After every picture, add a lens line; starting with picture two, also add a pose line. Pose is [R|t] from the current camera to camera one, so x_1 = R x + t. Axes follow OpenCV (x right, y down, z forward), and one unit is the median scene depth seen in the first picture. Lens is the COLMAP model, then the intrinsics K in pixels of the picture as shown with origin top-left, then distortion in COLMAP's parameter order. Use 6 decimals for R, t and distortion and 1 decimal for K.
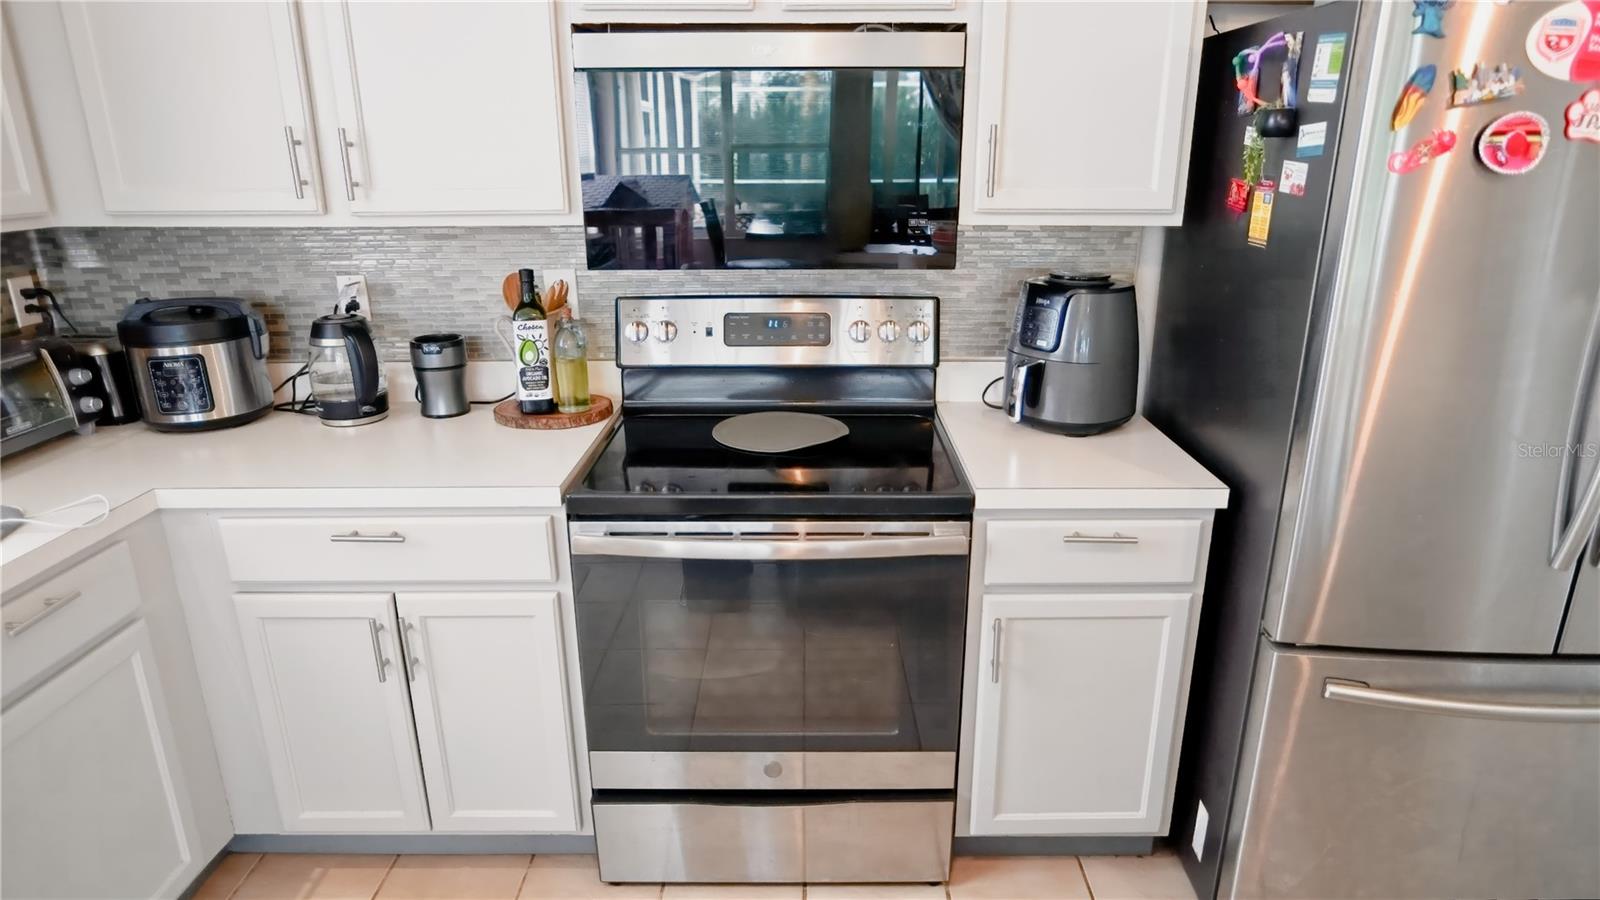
lens RADIAL K [[956.7, 0, 814.7], [0, 956.7, 459.7], [0, 0, 1]] dist [-0.014376, 0.001265]
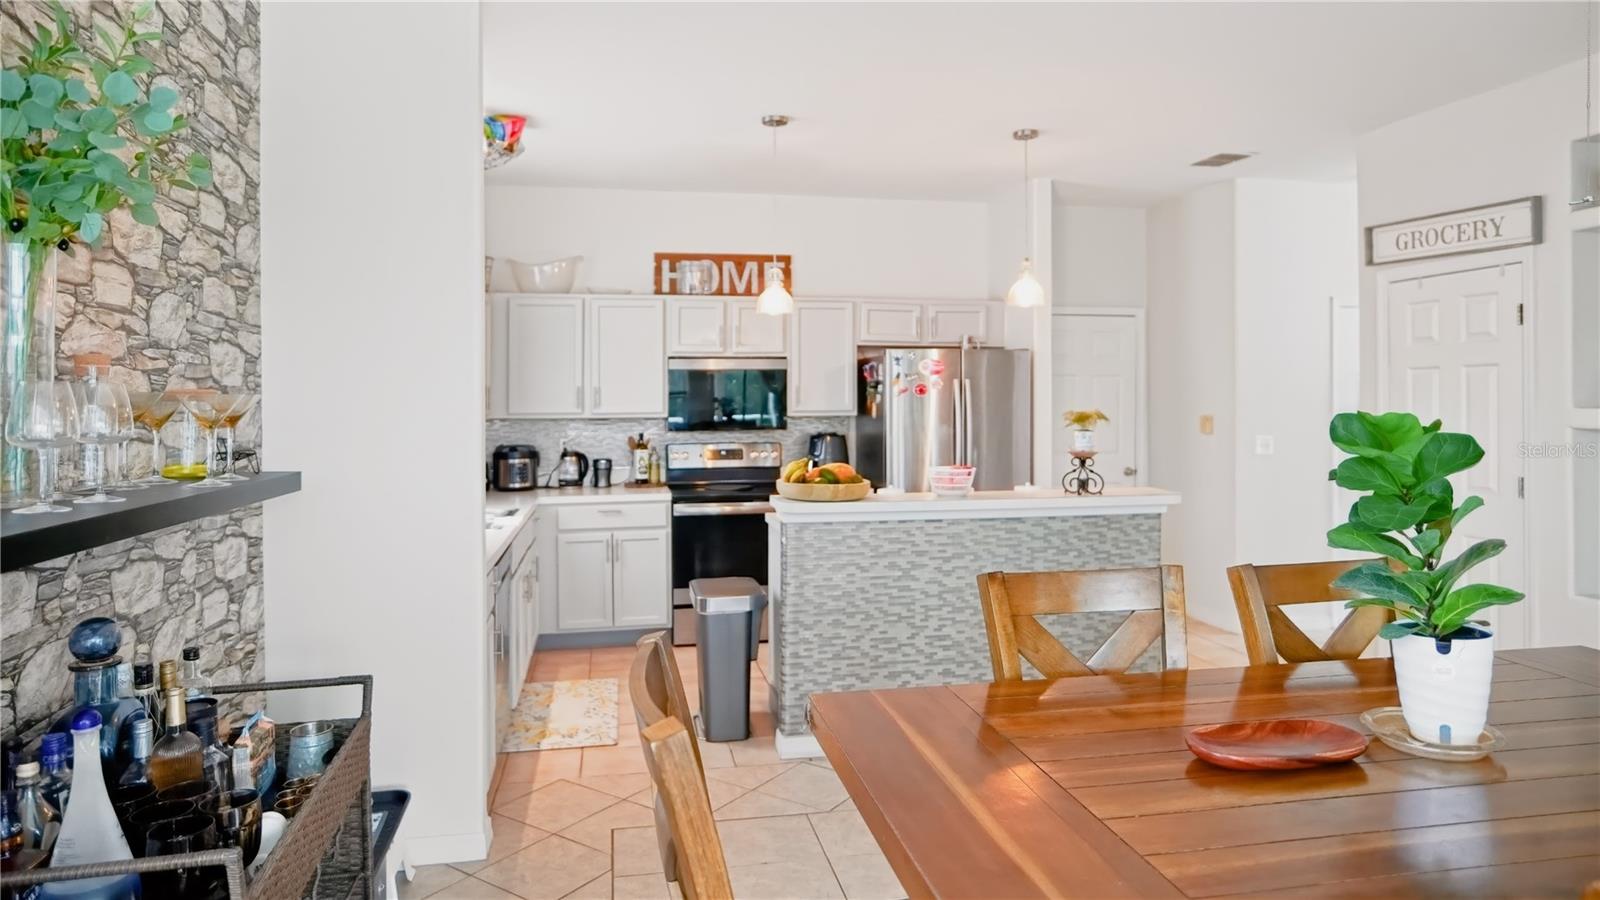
lens RADIAL K [[957.4, 0, 767.8], [0, 957.4, 428.3], [0, 0, 1]] dist [-0.018466, 0.000647]
pose [[0.987012, -0.011160, 0.160257, -0.404048], [0.055914, 0.959073, -0.277584, 0.641242], [-0.150601, 0.282940, 0.947240, -1.892806]]
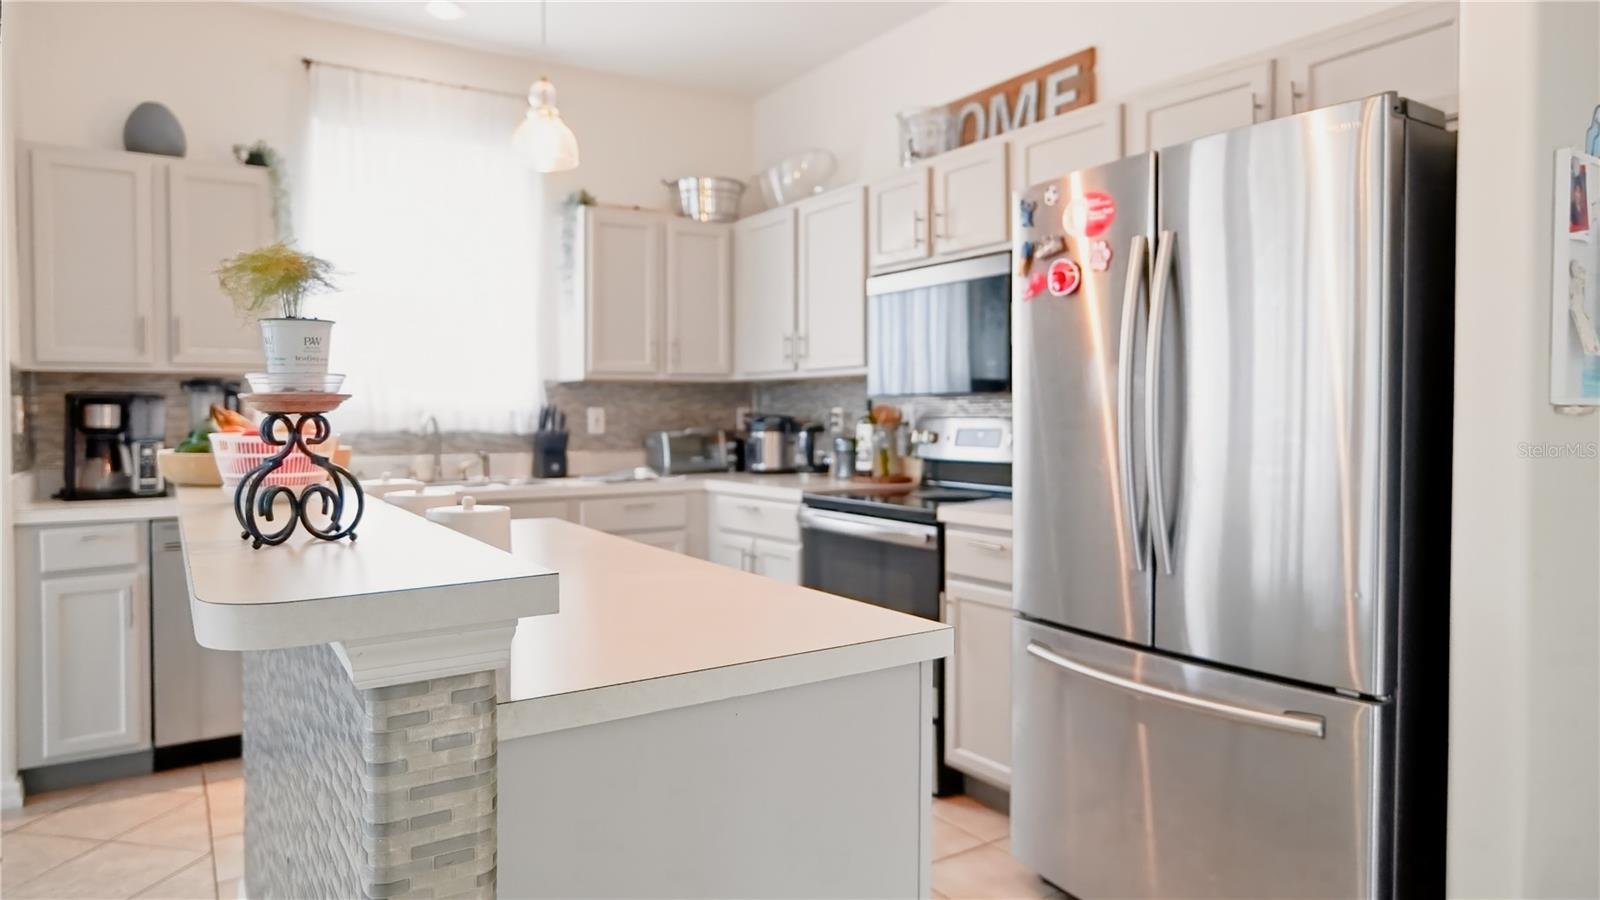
lens RADIAL K [[957.4, 0, 767.8], [0, 957.4, 428.3], [0, 0, 1]] dist [-0.018466, 0.000647]
pose [[0.540819, 0.016786, -0.840972, 1.226947], [-0.257220, 0.955206, -0.146350, 0.191025], [0.800845, 0.295464, 0.520911, -0.129716]]
